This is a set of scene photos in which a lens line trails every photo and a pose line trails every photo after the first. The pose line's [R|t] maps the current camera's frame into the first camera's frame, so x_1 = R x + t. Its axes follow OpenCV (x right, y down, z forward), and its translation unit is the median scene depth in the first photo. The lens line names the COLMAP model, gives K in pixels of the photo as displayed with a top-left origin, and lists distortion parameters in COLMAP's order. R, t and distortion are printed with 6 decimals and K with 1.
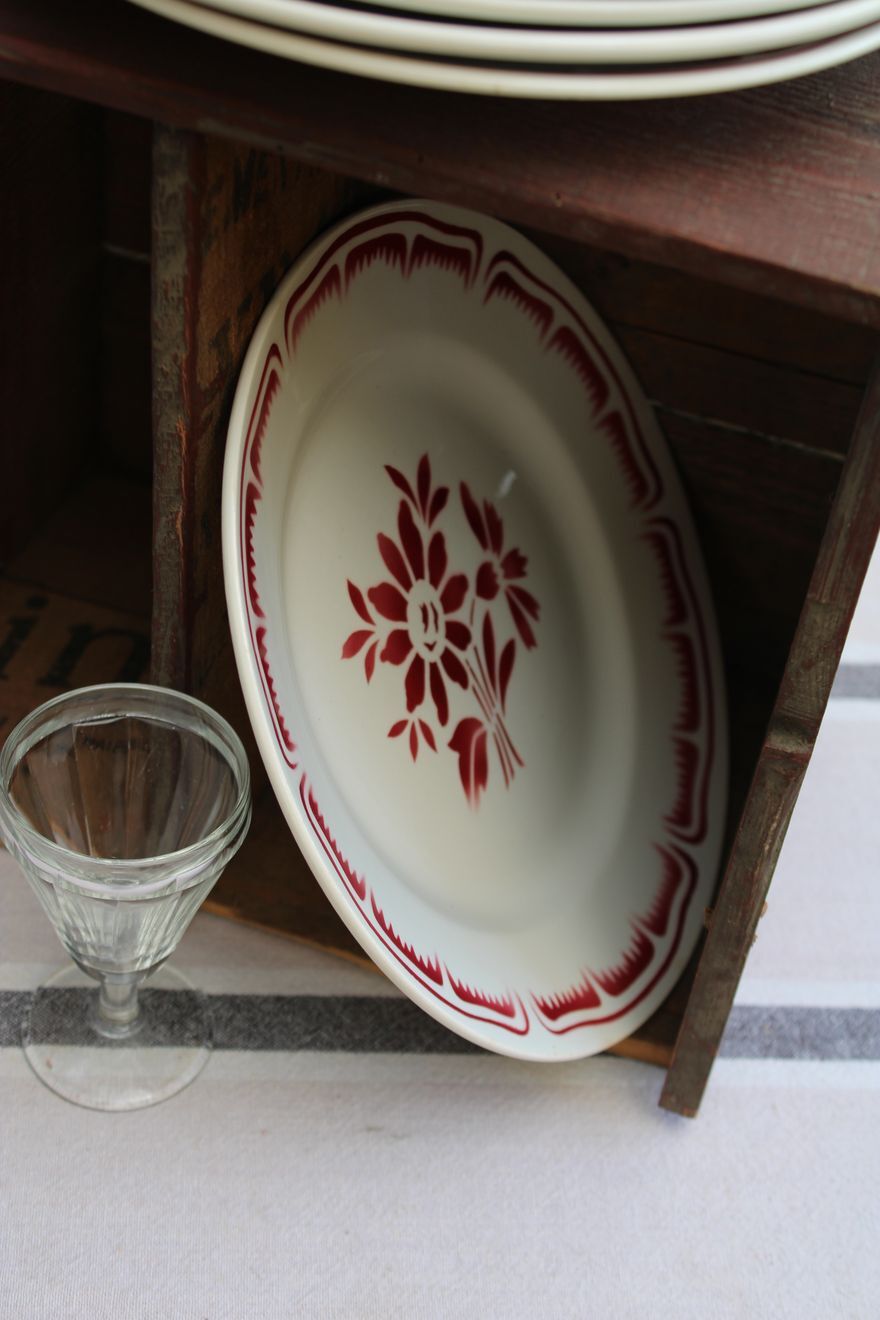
lens RADIAL K [[2351.9, 0, 440.0], [0, 2351.9, 660.0], [0, 0, 1]] dist [-0.077225, -0.033590]
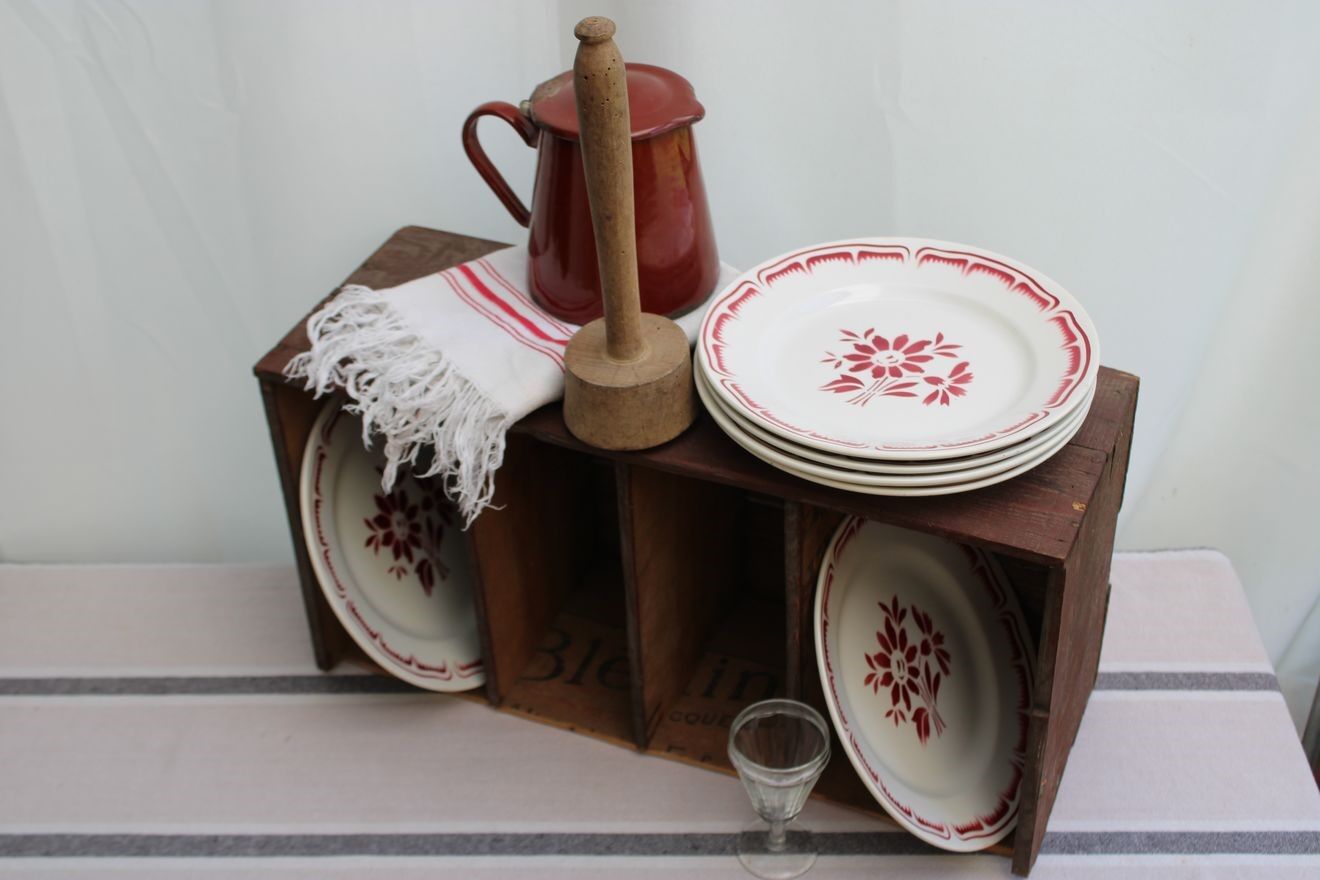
lens RADIAL K [[1893.4, 0, 661.4], [0, 1893.4, 420.8], [0, 0, 1]] dist [-0.042186, 0.022193]
pose [[0.987507, -0.061158, -0.145221, 0.050525], [0.042468, 0.990803, -0.128478, -0.028605], [0.151743, 0.120706, 0.981022, -0.957538]]
